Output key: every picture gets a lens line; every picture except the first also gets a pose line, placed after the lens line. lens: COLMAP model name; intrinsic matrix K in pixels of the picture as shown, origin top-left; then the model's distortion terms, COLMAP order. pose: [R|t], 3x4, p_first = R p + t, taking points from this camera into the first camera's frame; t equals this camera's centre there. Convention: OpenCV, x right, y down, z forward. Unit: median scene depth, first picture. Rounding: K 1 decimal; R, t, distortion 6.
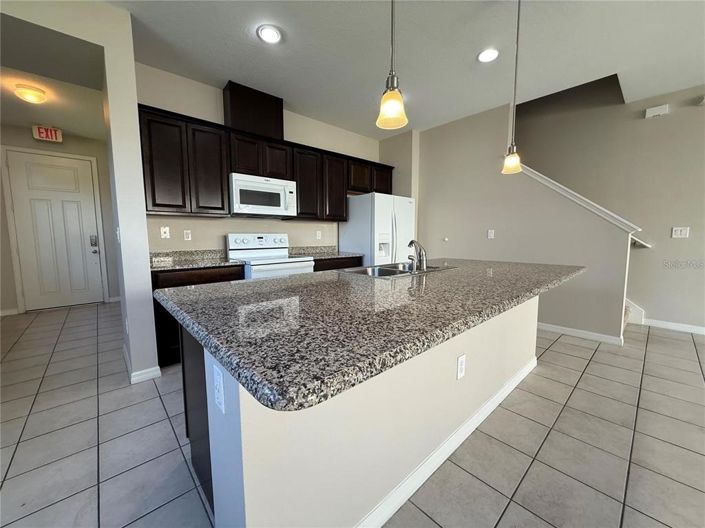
lens RADIAL K [[280.7, 0, 352.5], [0, 280.7, 264.0], [0, 0, 1]] dist [-0.000990, 0.000206]
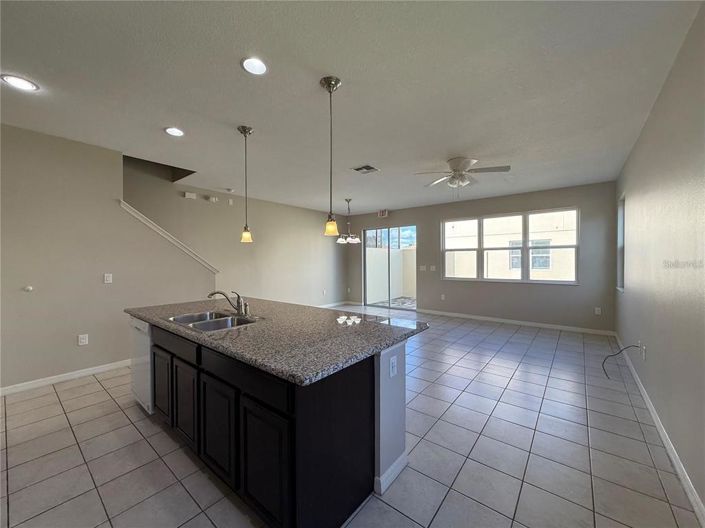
lens RADIAL K [[280.7, 0, 352.5], [0, 280.7, 264.0], [0, 0, 1]] dist [-0.000990, 0.000206]
pose [[-0.152664, -0.006302, 0.988258, -0.626430], [0.097720, 0.994983, 0.021440, -0.104741], [-0.983435, 0.099846, -0.151283, 0.378422]]
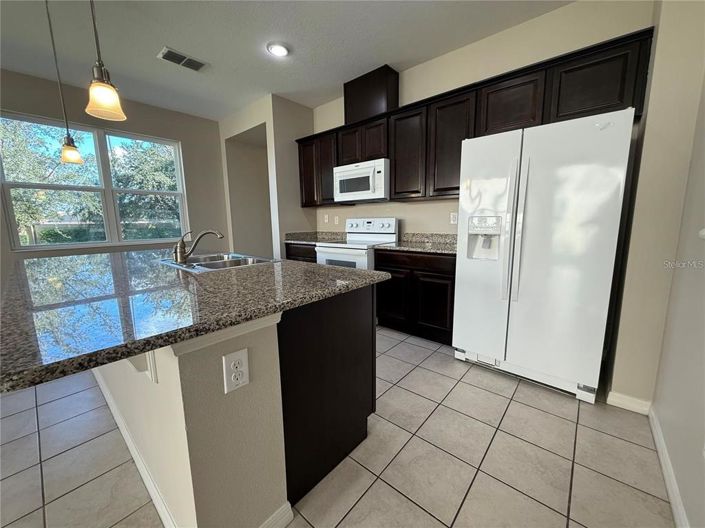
lens RADIAL K [[280.7, 0, 352.5], [0, 280.7, 264.0], [0, 0, 1]] dist [-0.000990, 0.000206]
pose [[0.119664, 0.155696, -0.980530, 0.707253], [-0.083537, 0.985703, 0.146323, -0.090256], [0.989294, 0.064401, 0.130960, 0.826664]]
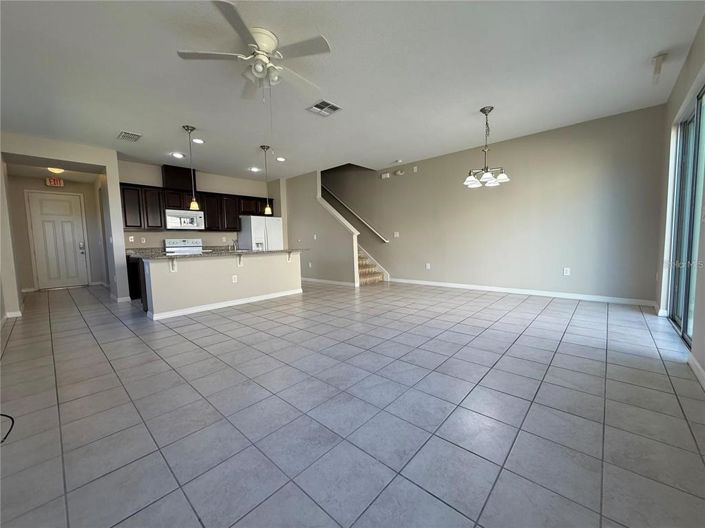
lens RADIAL K [[280.7, 0, 352.5], [0, 280.7, 264.0], [0, 0, 1]] dist [-0.000990, 0.000206]
pose [[0.995461, -0.026355, 0.091449, 0.643886], [0.028350, 0.999386, -0.020589, 0.136941], [-0.090850, 0.023088, 0.995597, -1.019071]]
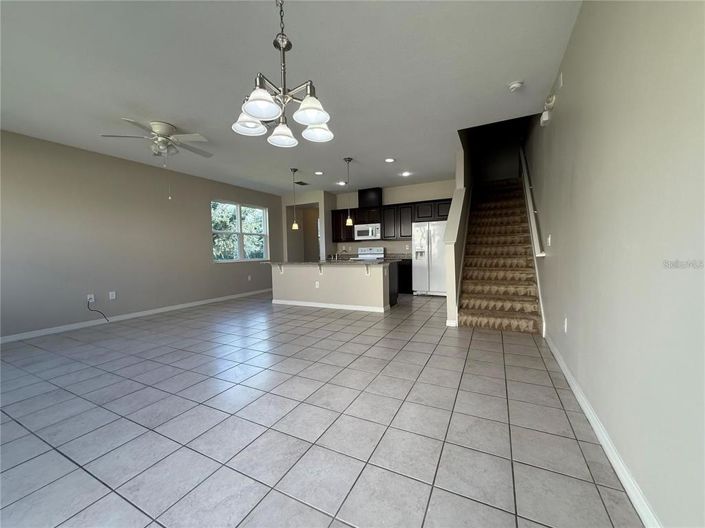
lens RADIAL K [[280.7, 0, 352.5], [0, 280.7, 264.0], [0, 0, 1]] dist [-0.000990, 0.000206]
pose [[0.355532, 0.041519, -0.933742, 1.803083], [-0.073650, 0.997151, 0.016295, 0.000894], [0.931758, 0.062976, 0.357577, 0.044885]]
